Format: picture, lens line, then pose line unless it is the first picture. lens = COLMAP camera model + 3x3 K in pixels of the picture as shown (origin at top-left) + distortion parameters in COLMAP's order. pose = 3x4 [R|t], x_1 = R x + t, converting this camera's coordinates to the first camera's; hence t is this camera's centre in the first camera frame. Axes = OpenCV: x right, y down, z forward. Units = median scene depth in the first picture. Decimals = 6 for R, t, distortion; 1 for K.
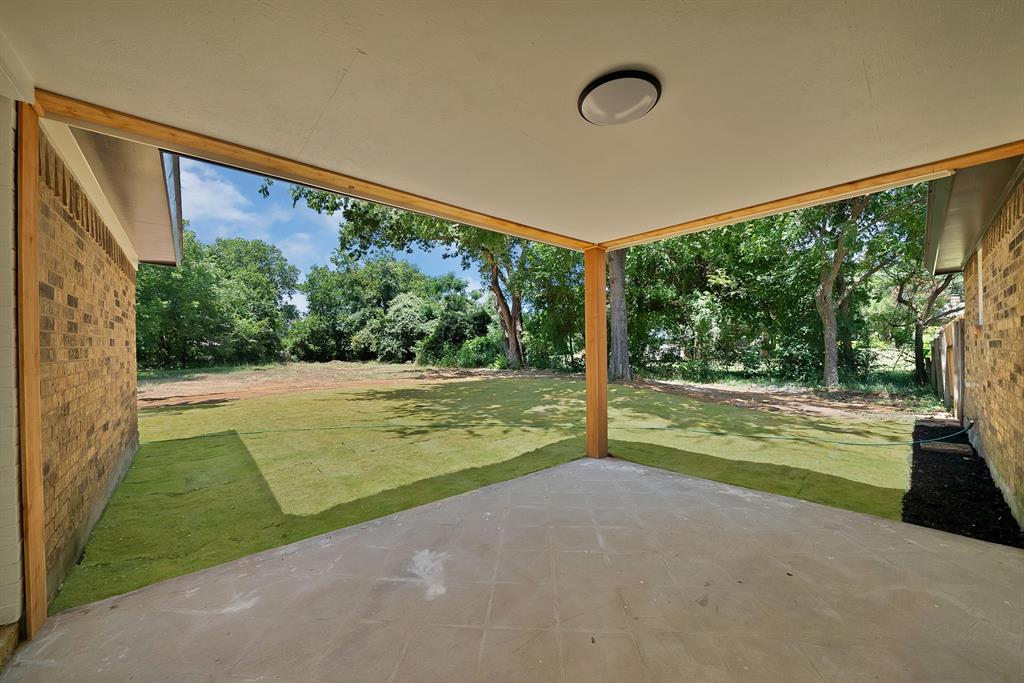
lens RADIAL K [[365.6, 0, 507.4], [0, 365.6, 343.4], [0, 0, 1]] dist [-0.017320, 0.000040]
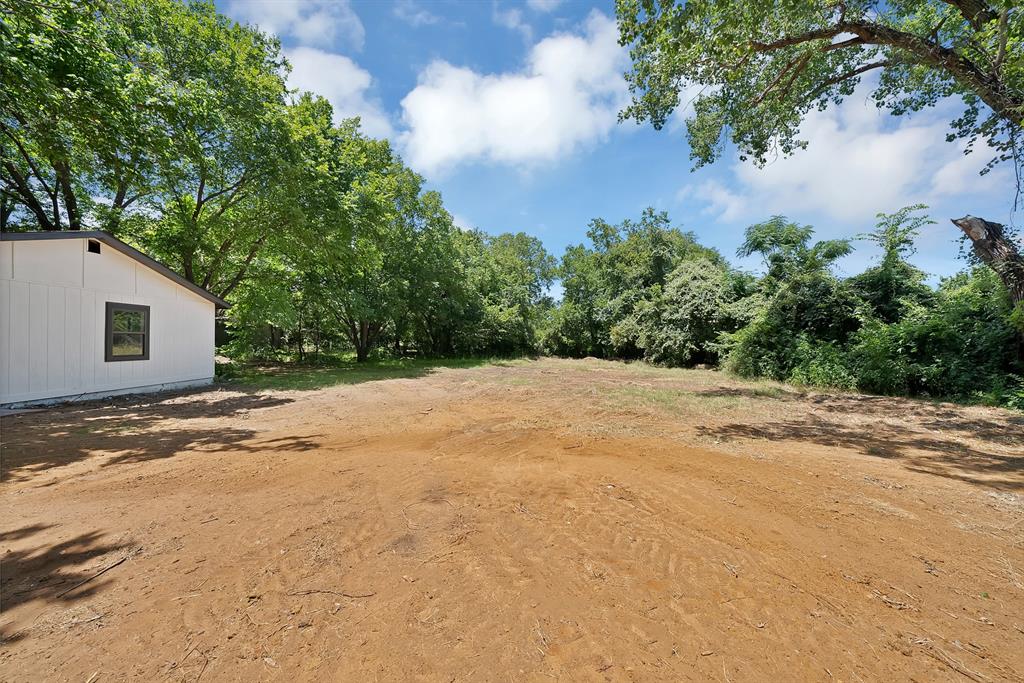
lens RADIAL K [[365.6, 0, 507.4], [0, 365.6, 343.4], [0, 0, 1]] dist [-0.017320, 0.000040]
pose [[0.787185, 0.028252, -0.616070, -0.128906], [-0.021950, 0.999601, 0.017793, 0.006509], [0.616327, -0.000483, 0.787490, 0.268108]]
